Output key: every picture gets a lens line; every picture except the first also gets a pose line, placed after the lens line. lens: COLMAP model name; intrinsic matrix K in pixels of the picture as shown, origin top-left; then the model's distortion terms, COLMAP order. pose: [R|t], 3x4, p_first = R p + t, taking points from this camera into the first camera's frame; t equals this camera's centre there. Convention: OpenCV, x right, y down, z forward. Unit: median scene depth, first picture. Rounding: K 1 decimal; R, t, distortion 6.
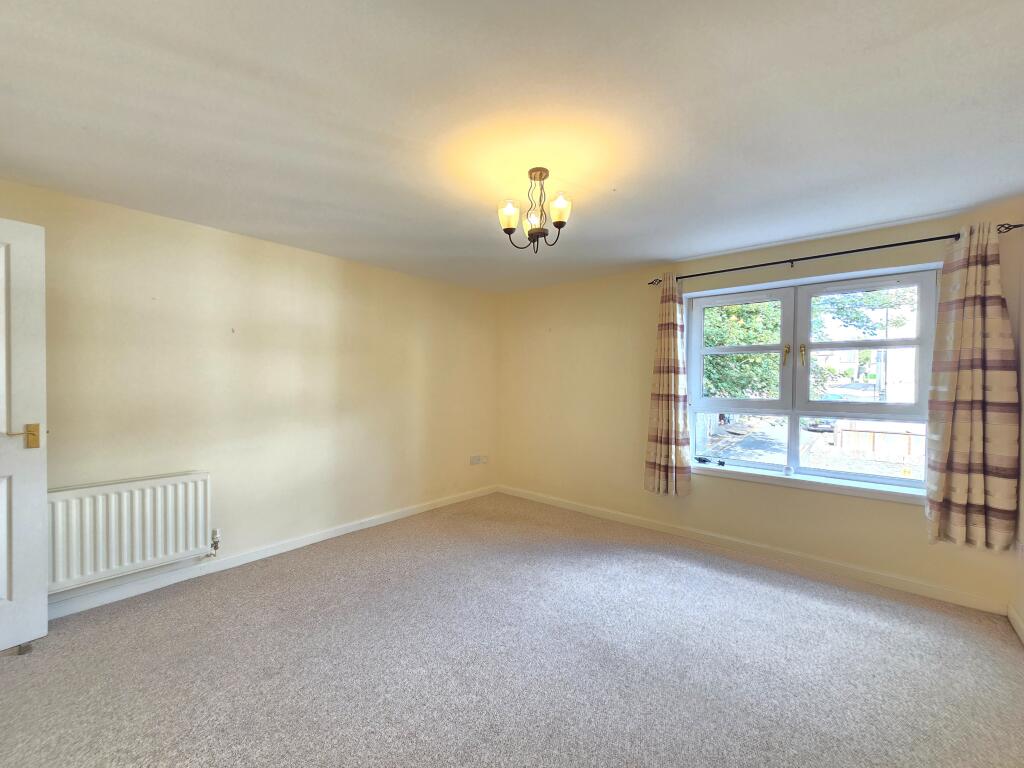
lens RADIAL K [[413.8, 0, 512.7], [0, 413.8, 391.6], [0, 0, 1]] dist [-0.000863, -0.000205]
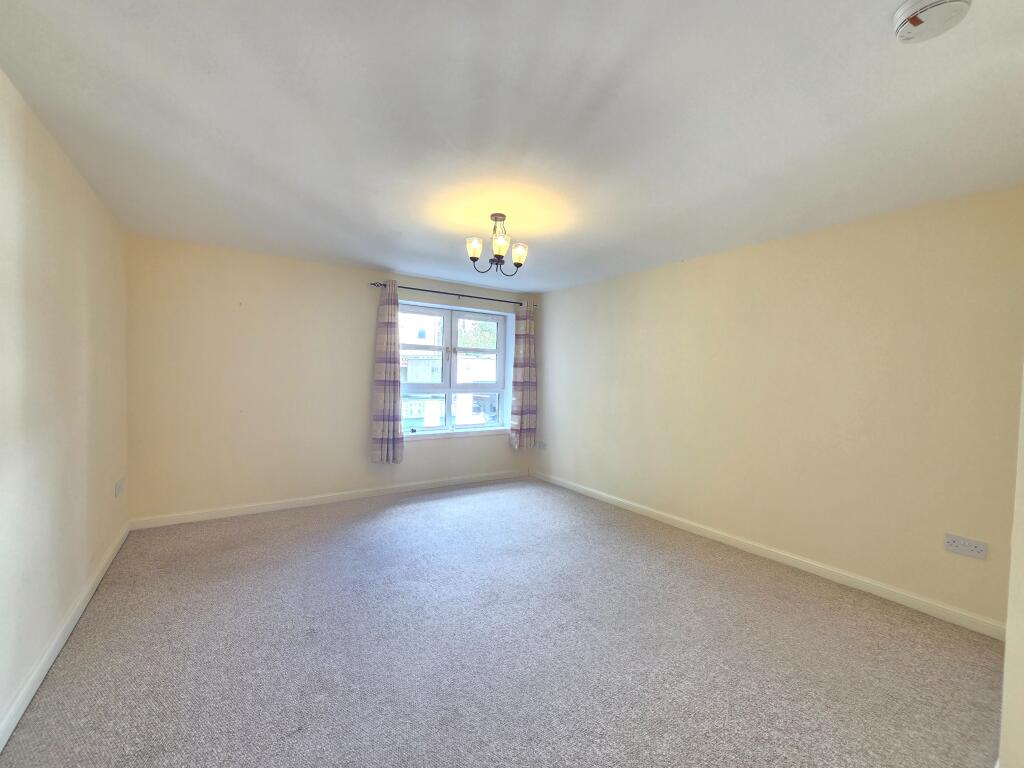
lens RADIAL K [[426.0, 0, 507.3], [0, 426.0, 386.4], [0, 0, 1]] dist [0.001794, 0.000055]
pose [[0.270866, -0.043513, 0.961633, -0.896917], [-0.007039, 0.998862, 0.047180, -0.047341], [-0.962591, -0.019549, 0.270251, 0.396194]]
